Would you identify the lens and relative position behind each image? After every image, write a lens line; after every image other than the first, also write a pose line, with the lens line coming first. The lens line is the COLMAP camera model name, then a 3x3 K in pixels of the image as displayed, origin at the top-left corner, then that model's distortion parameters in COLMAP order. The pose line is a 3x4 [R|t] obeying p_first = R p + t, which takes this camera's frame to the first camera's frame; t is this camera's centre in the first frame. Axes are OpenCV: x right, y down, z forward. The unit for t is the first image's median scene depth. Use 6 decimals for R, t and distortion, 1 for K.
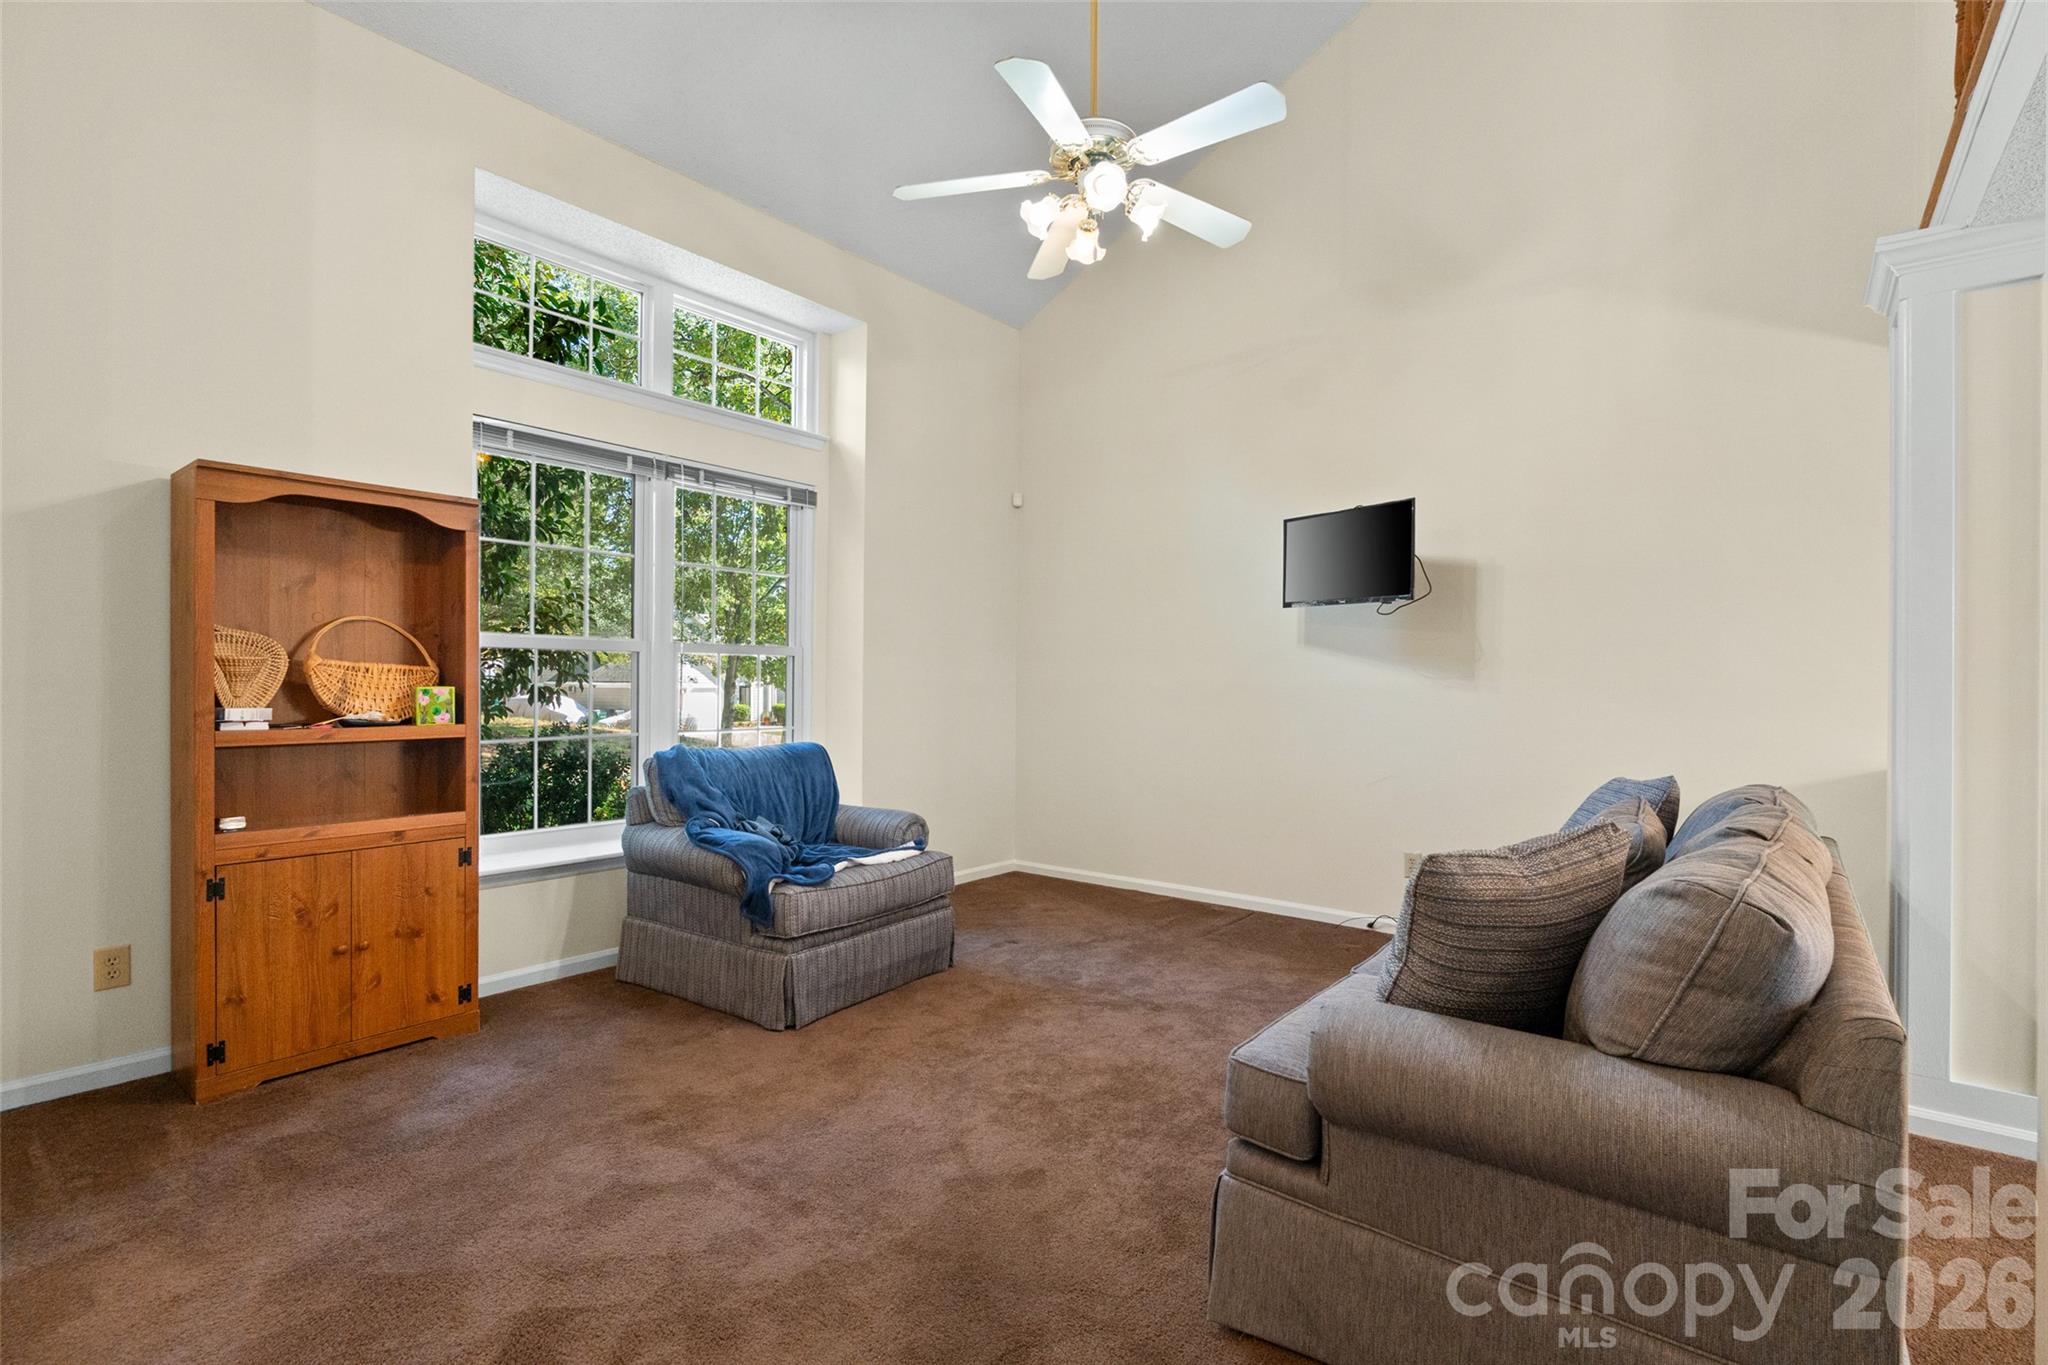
lens RADIAL K [[955.3, 0, 984.7], [0, 955.3, 685.8], [0, 0, 1]] dist [-0.005007, -0.000272]
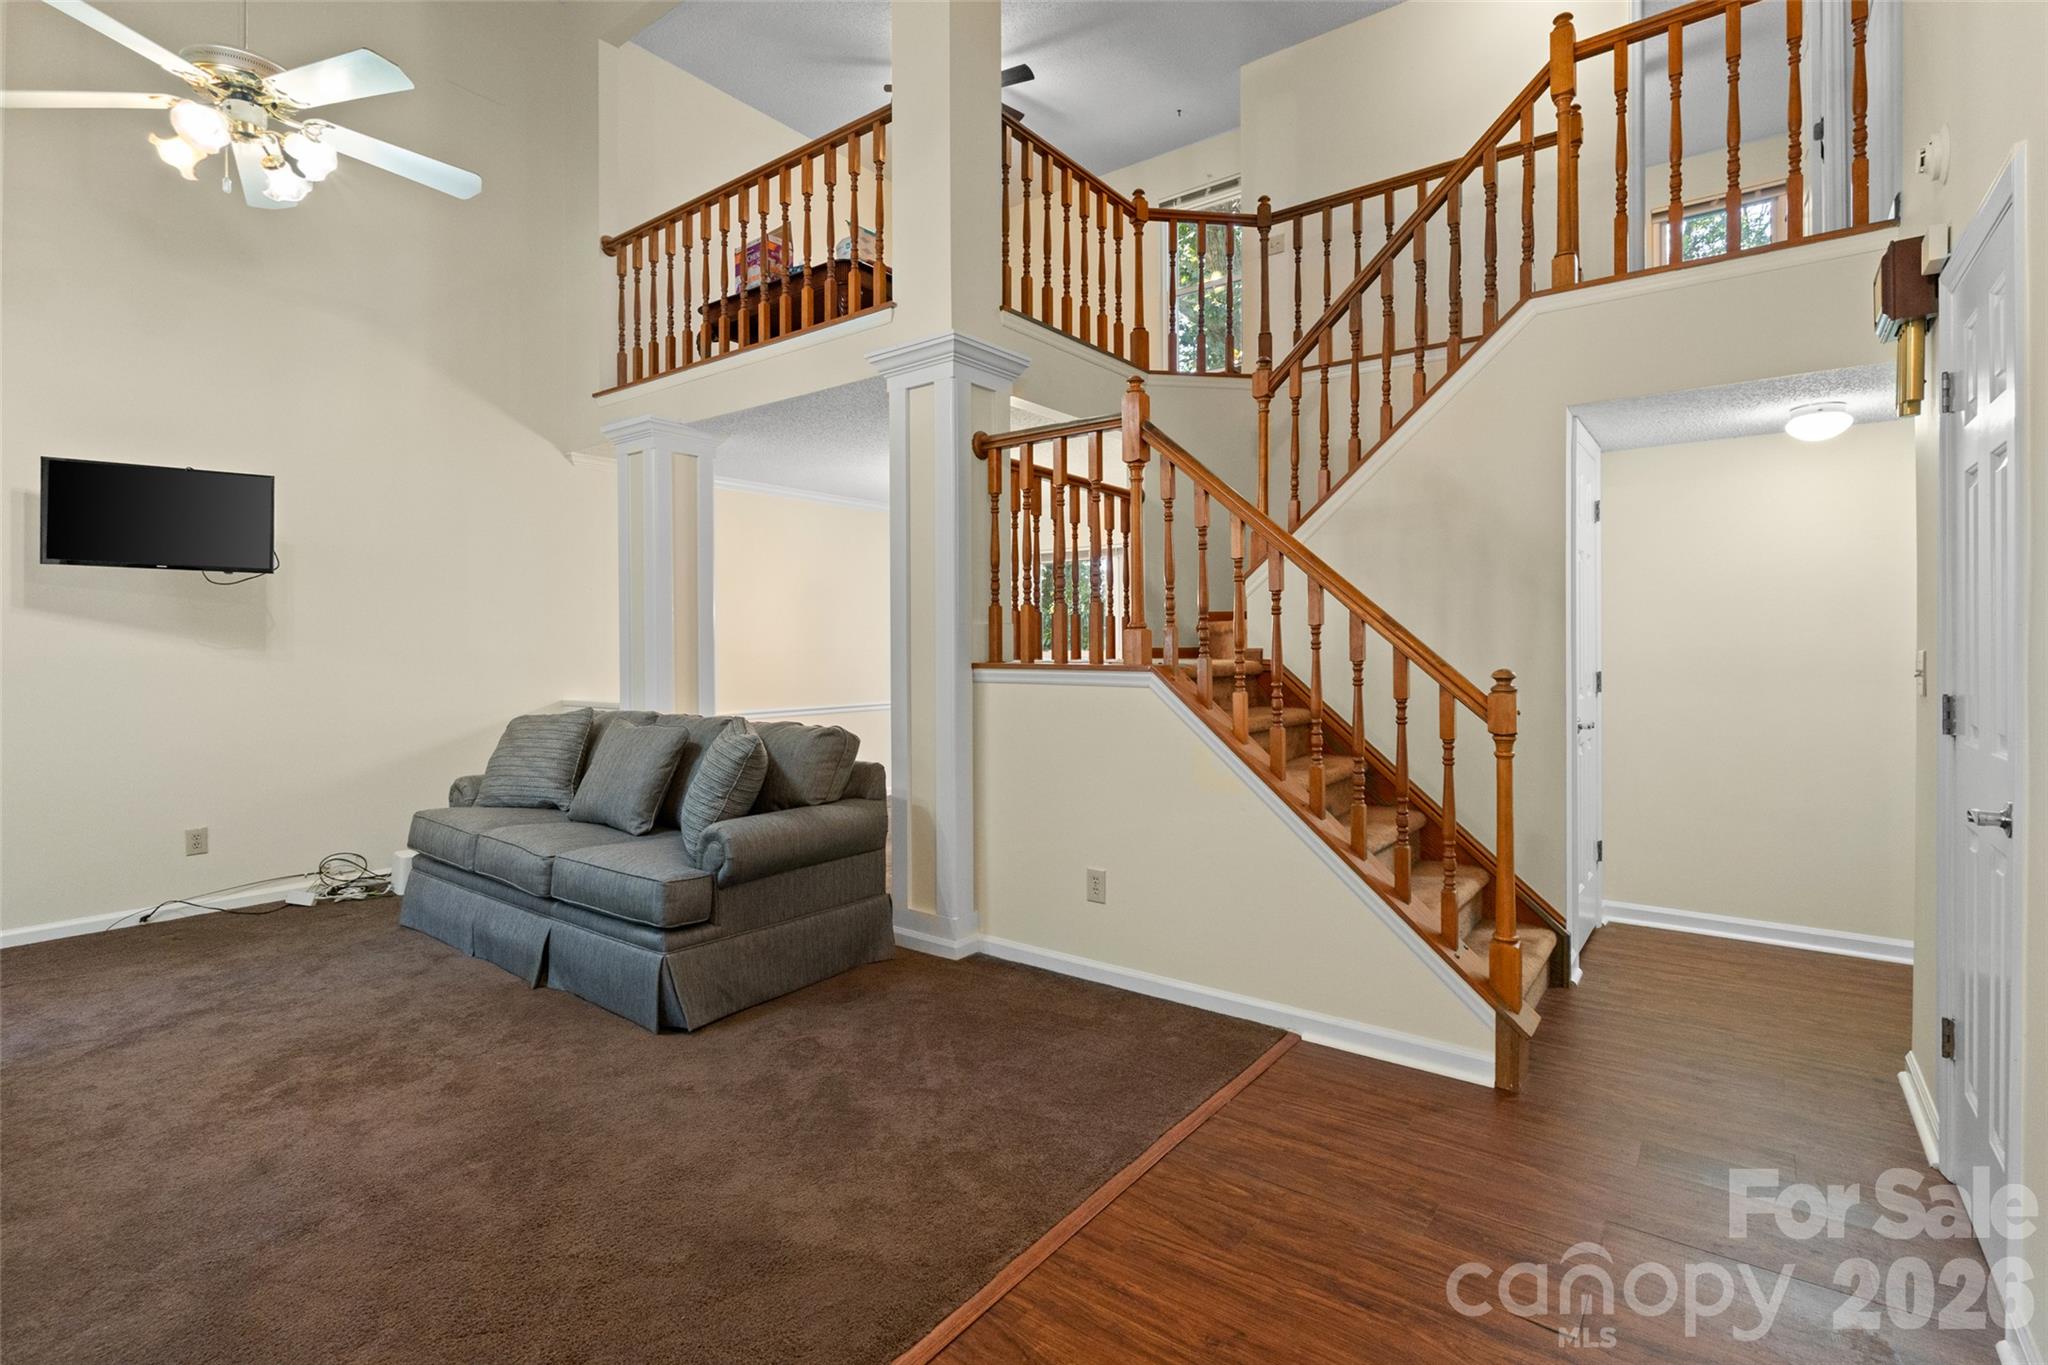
lens RADIAL K [[955.3, 0, 1043.9], [0, 955.3, 668.5], [0, 0, 1]] dist [-0.005007, -0.000272]
pose [[-0.038443, -0.030851, 0.998784, -0.810734], [0.019778, 0.999304, 0.031628, -0.002129], [-0.999065, 0.020970, -0.037806, 0.252646]]
